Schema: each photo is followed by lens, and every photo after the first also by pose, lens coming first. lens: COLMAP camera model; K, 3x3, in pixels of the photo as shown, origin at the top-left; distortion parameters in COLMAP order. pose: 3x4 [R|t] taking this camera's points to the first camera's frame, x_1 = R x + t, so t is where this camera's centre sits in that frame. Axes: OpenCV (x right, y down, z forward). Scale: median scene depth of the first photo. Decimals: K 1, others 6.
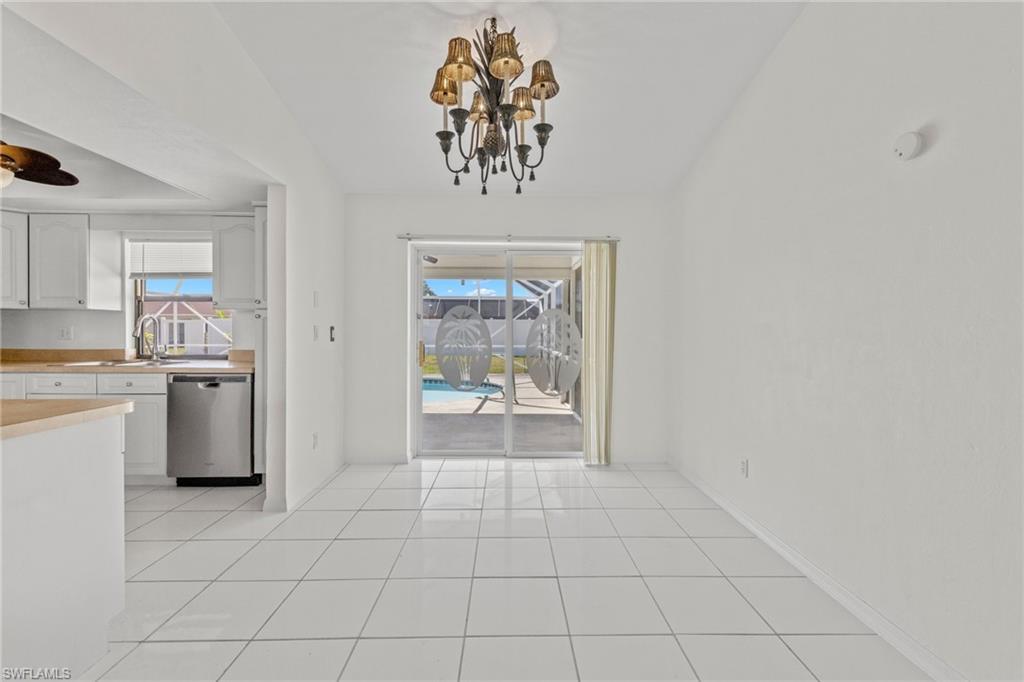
lens RADIAL K [[427.8, 0, 518.0], [0, 427.8, 331.4], [0, 0, 1]] dist [0.012569, -0.001212]
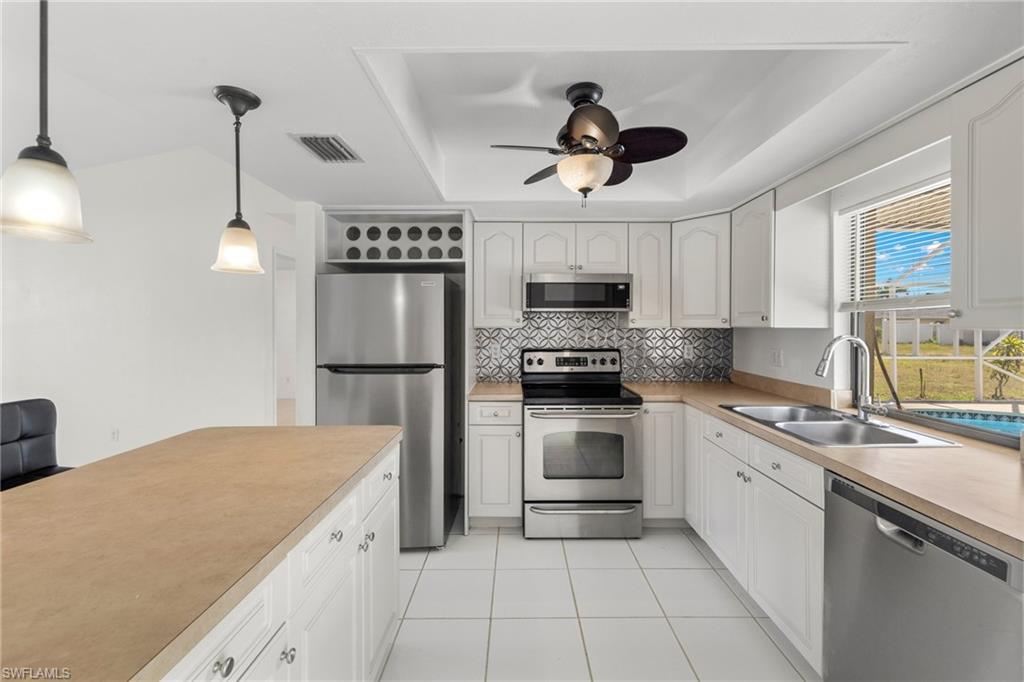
lens RADIAL K [[427.8, 0, 513.3], [0, 427.8, 336.9], [0, 0, 1]] dist [0.012569, -0.001212]
pose [[-0.024872, 0.016176, -0.999560, -0.291283], [-0.006364, 0.999846, 0.016339, -0.043655], [0.999670, 0.006767, -0.024765, 0.578620]]
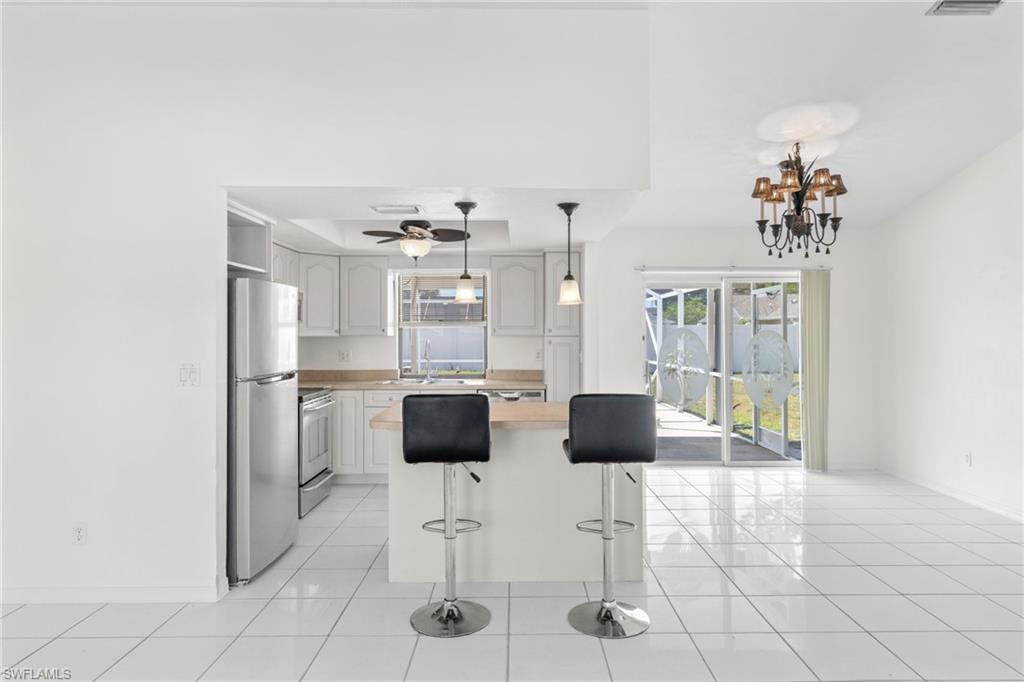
lens RADIAL K [[643.4, 0, 504.7], [0, 643.4, 326.4], [0, 0, 1]] dist [0.018522, -0.002995]
pose [[0.999883, -0.007527, -0.013317, -0.615880], [0.007348, 0.999883, -0.013422, -0.049671], [0.013417, 0.013323, 0.999821, -0.719594]]
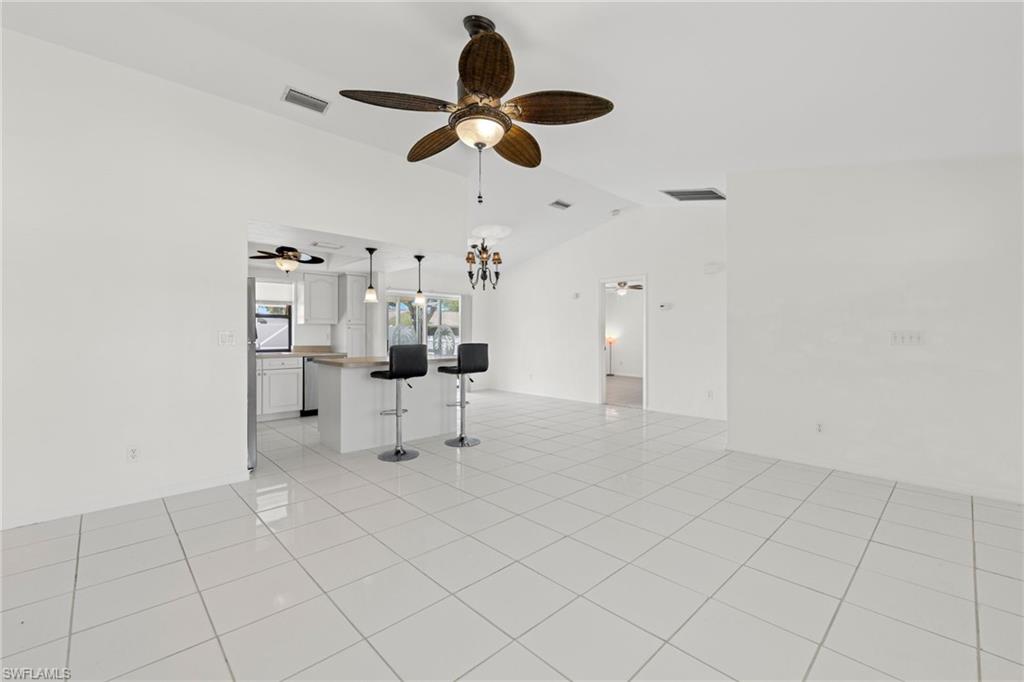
lens RADIAL K [[427.8, 0, 518.9], [0, 427.8, 335.4], [0, 0, 1]] dist [0.012569, -0.001212]
pose [[0.732766, -0.005748, 0.680457, -1.242933], [0.002822, 0.999981, 0.005408, -0.006451], [-0.680475, -0.002043, 0.732768, -0.935539]]
